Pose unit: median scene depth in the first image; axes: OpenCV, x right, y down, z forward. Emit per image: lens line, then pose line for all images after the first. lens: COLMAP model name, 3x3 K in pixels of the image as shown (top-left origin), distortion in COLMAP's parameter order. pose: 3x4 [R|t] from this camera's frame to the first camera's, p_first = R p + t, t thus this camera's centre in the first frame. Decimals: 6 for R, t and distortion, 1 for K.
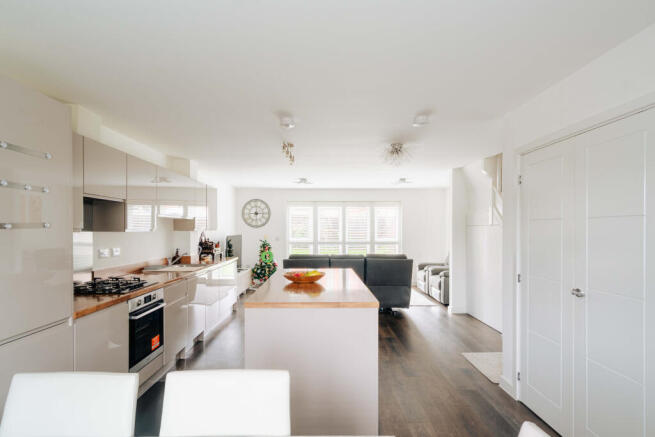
lens RADIAL K [[361.5, 0, 319.8], [0, 361.5, 228.6], [0, 0, 1]] dist [-0.004786, 0.000615]
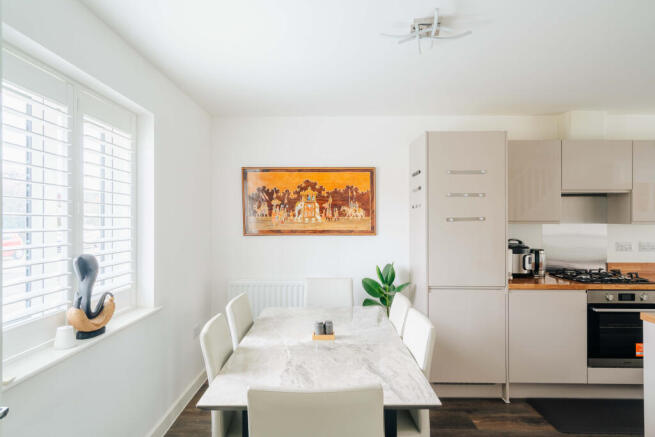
lens RADIAL K [[402.1, 0, 323.5], [0, 402.1, 216.6], [0, 0, 1]] dist [0.009886, 0.000972]
pose [[-0.010844, -0.011517, -0.999875, 0.269087], [0.001191, 0.999933, -0.011531, 0.000353], [0.999940, -0.001316, -0.010829, 0.112235]]
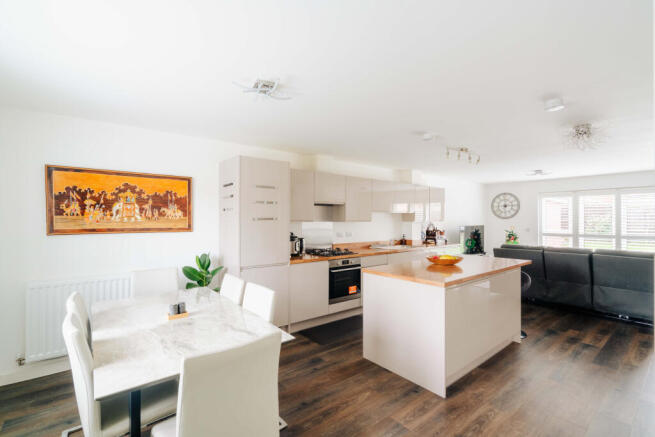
lens RADIAL K [[300.5, 0, 329.7], [0, 300.5, 218.0], [0, 0, 1]] dist [-0.002682, -0.000388]
pose [[0.630482, -0.006012, -0.776181, 0.264497], [0.000997, 0.999975, -0.006935, -0.000026], [0.776203, 0.003598, 0.630472, 0.030286]]
